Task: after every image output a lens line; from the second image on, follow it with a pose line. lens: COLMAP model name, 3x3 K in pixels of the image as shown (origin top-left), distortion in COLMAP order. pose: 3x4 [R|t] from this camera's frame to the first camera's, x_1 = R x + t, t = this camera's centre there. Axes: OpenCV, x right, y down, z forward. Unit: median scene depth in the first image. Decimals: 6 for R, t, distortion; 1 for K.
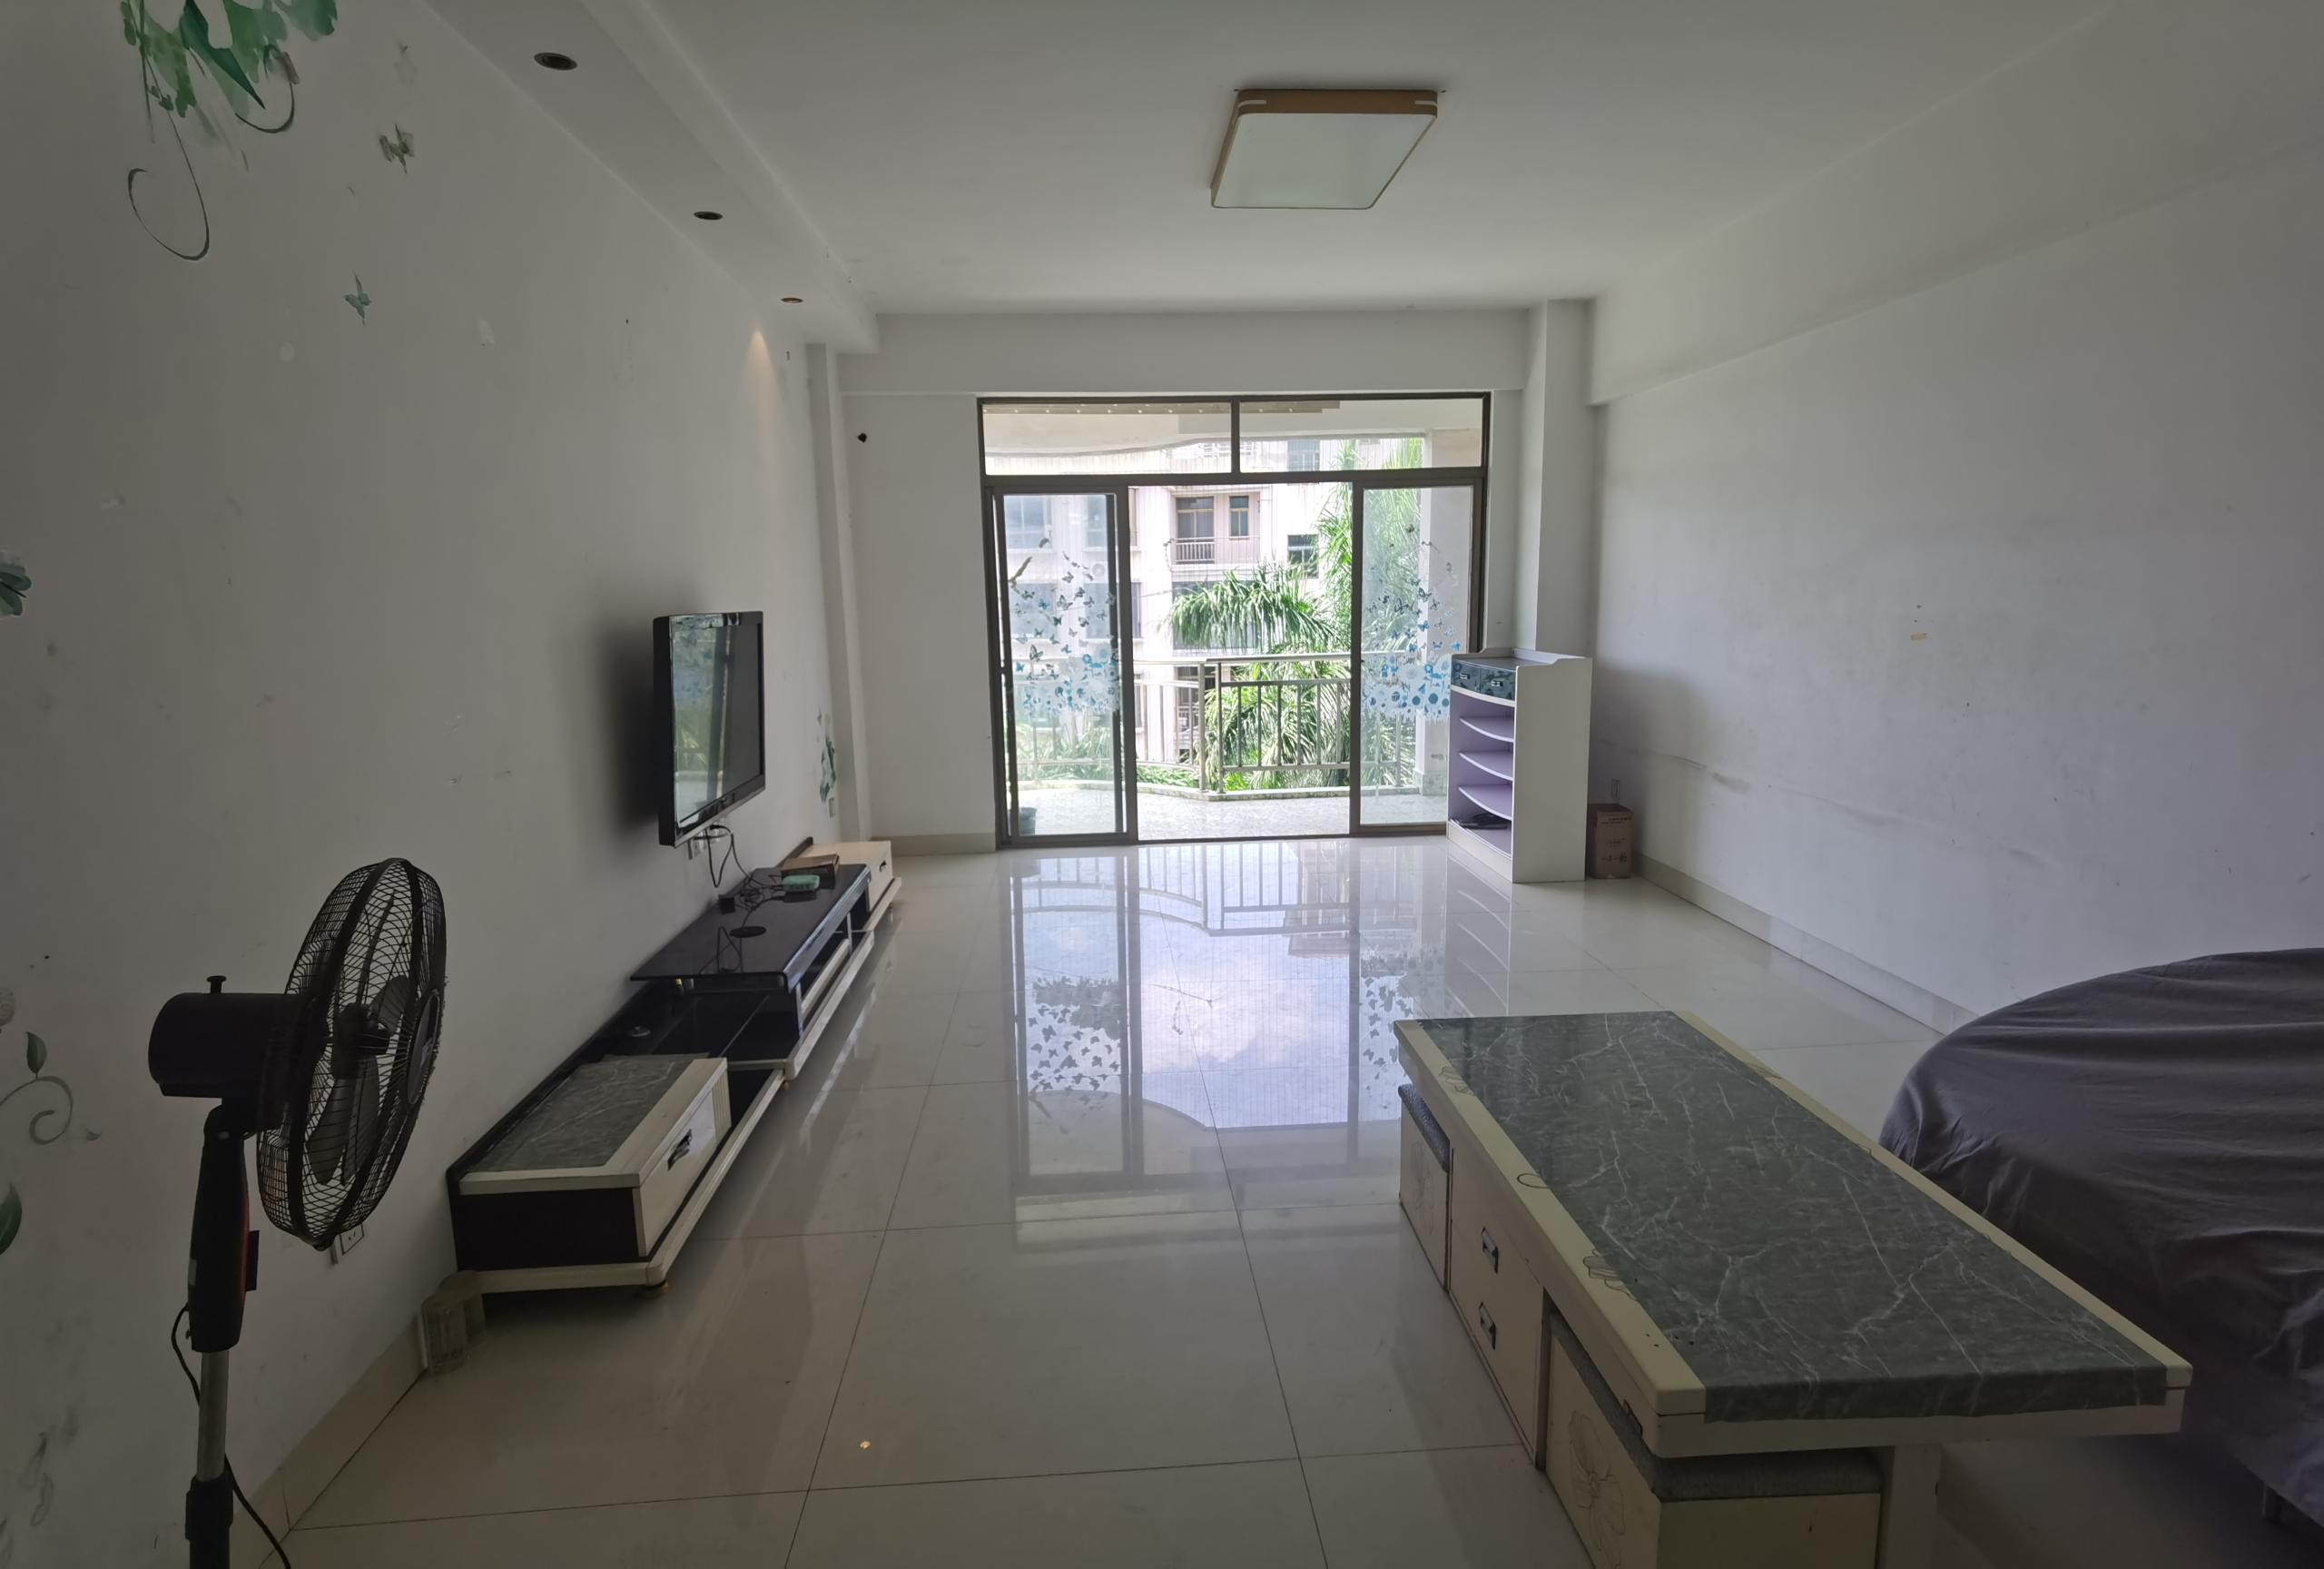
lens RADIAL K [[1200.4, 0, 1159.2], [0, 1200.4, 783.8], [0, 0, 1]] dist [0.032863, -0.000083]
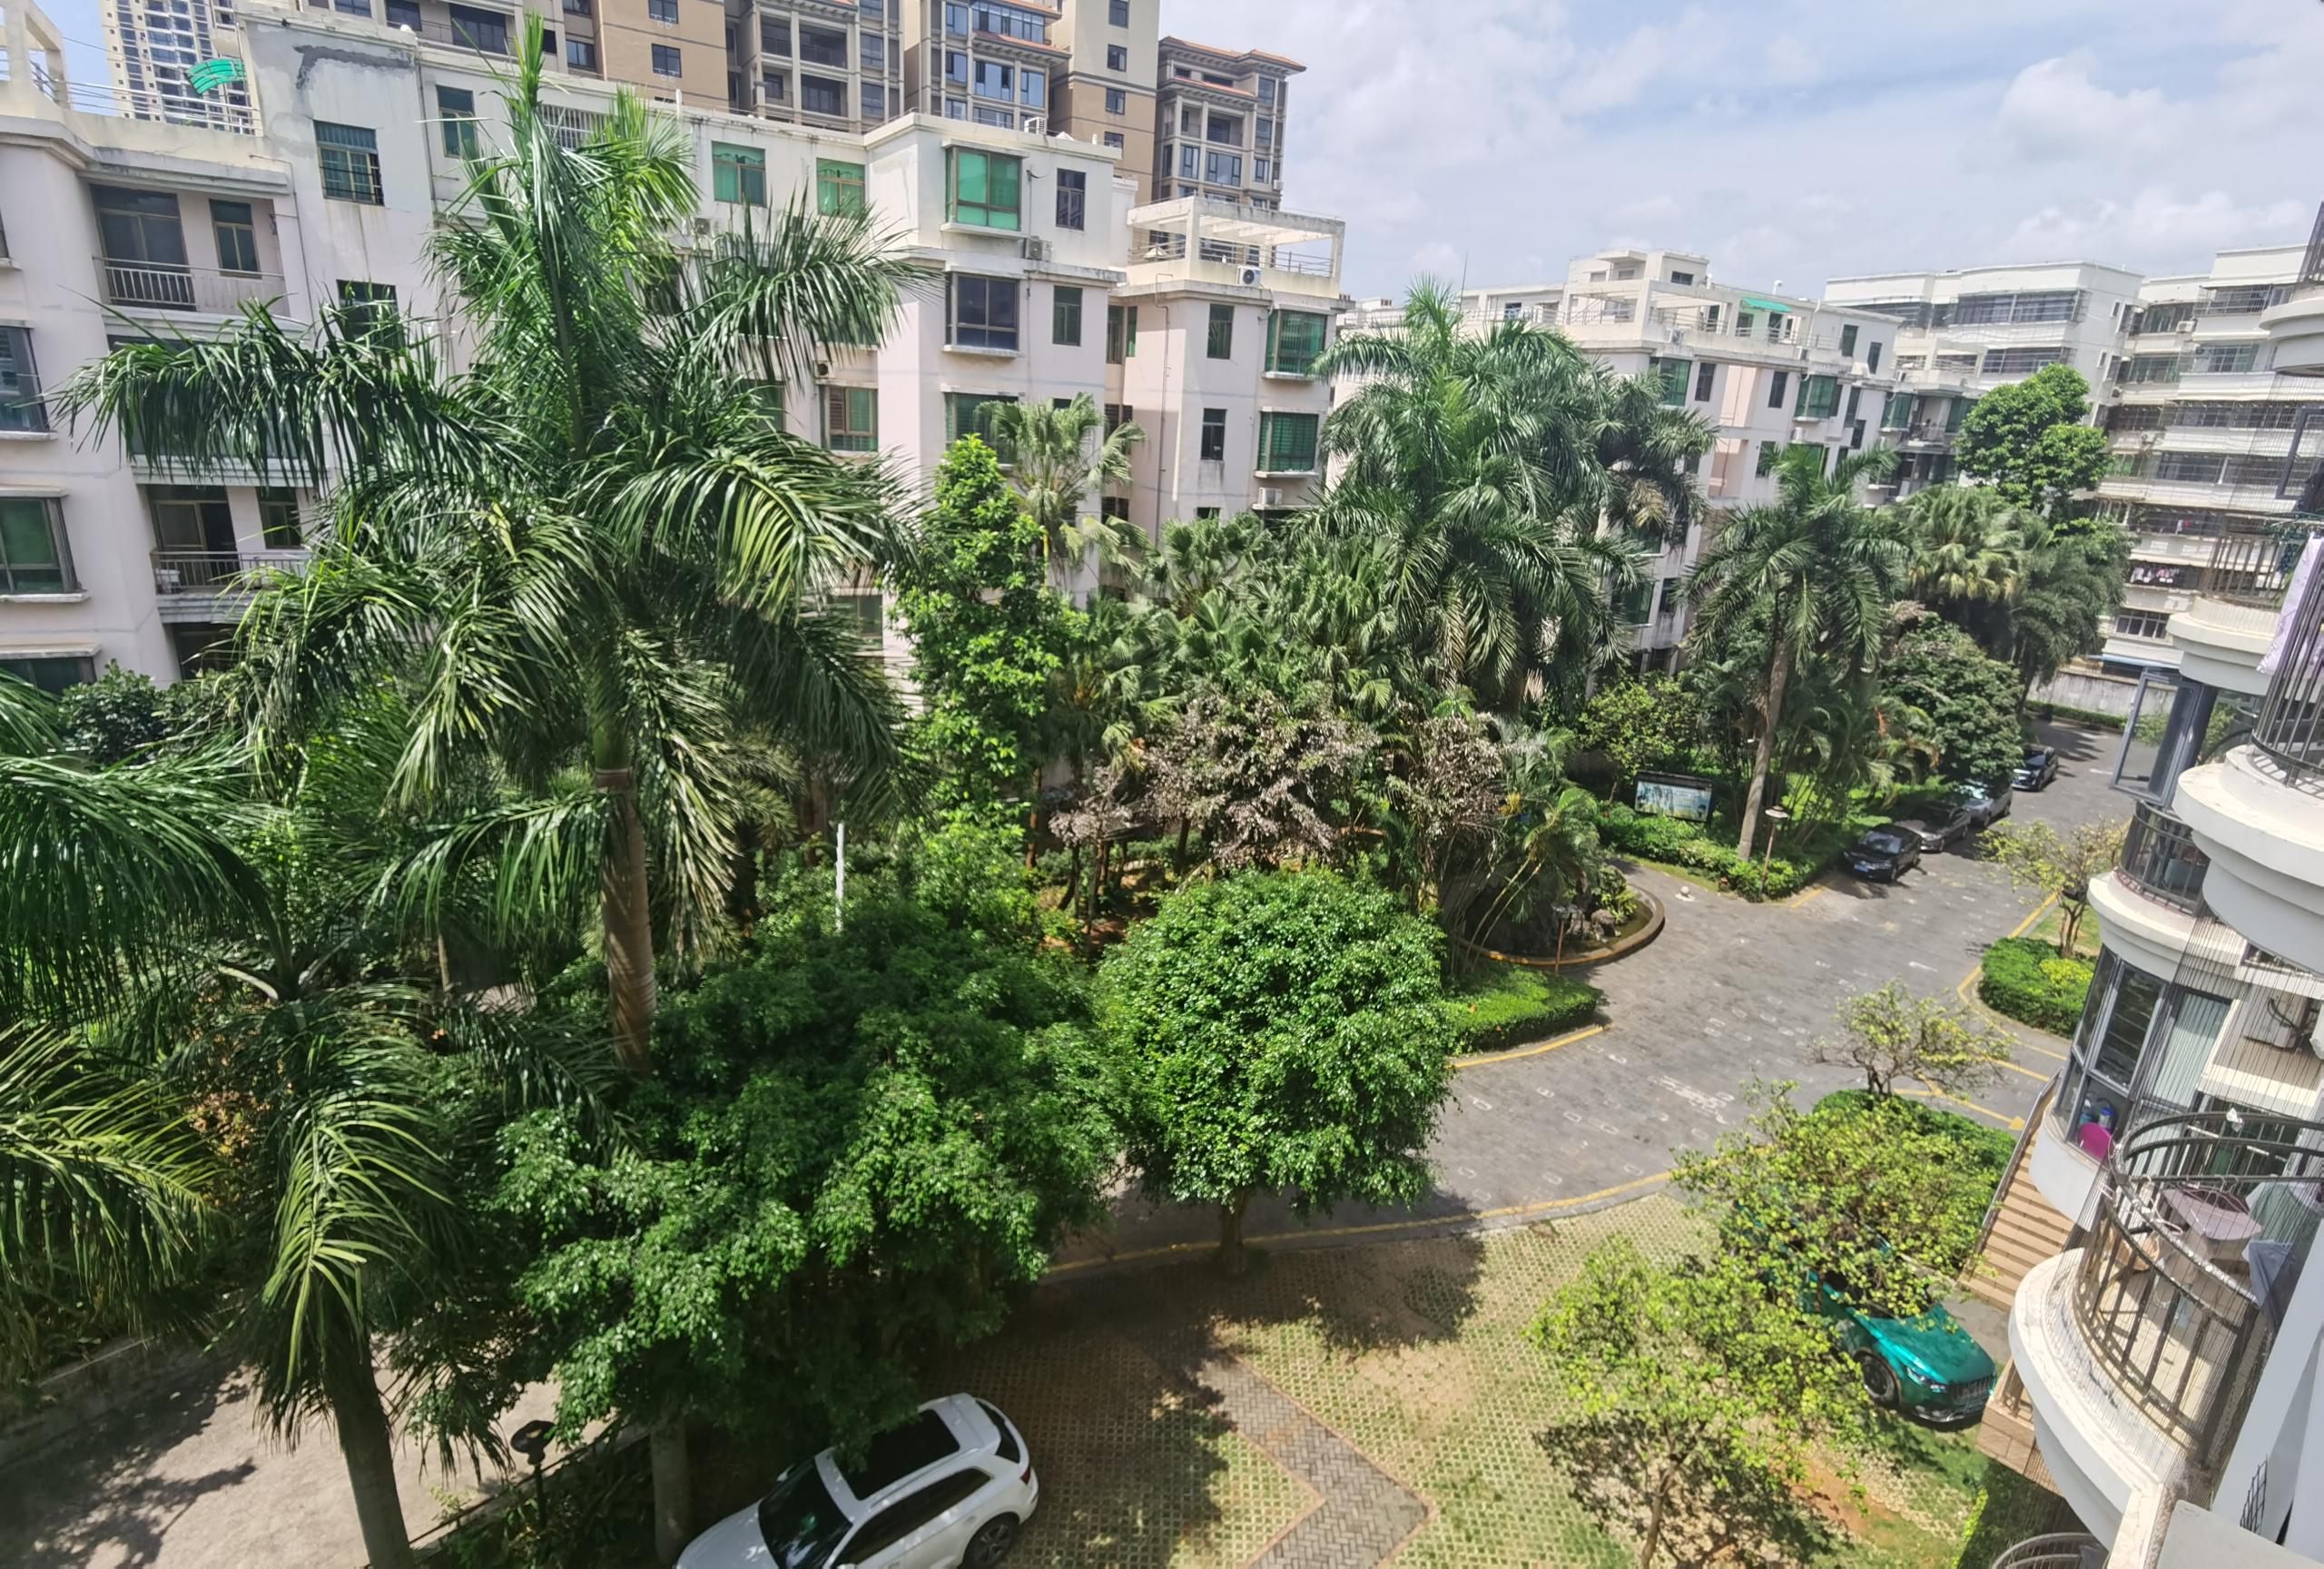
lens RADIAL K [[1200.4, 0, 1161.9], [0, 1200.4, 781.3], [0, 0, 1]] dist [0.032863, -0.000083]
pose [[0.773134, -0.126427, 0.621514, 0.011295], [0.033241, 0.986662, 0.159354, -0.060106], [-0.633371, -0.102543, 0.767025, 0.373804]]
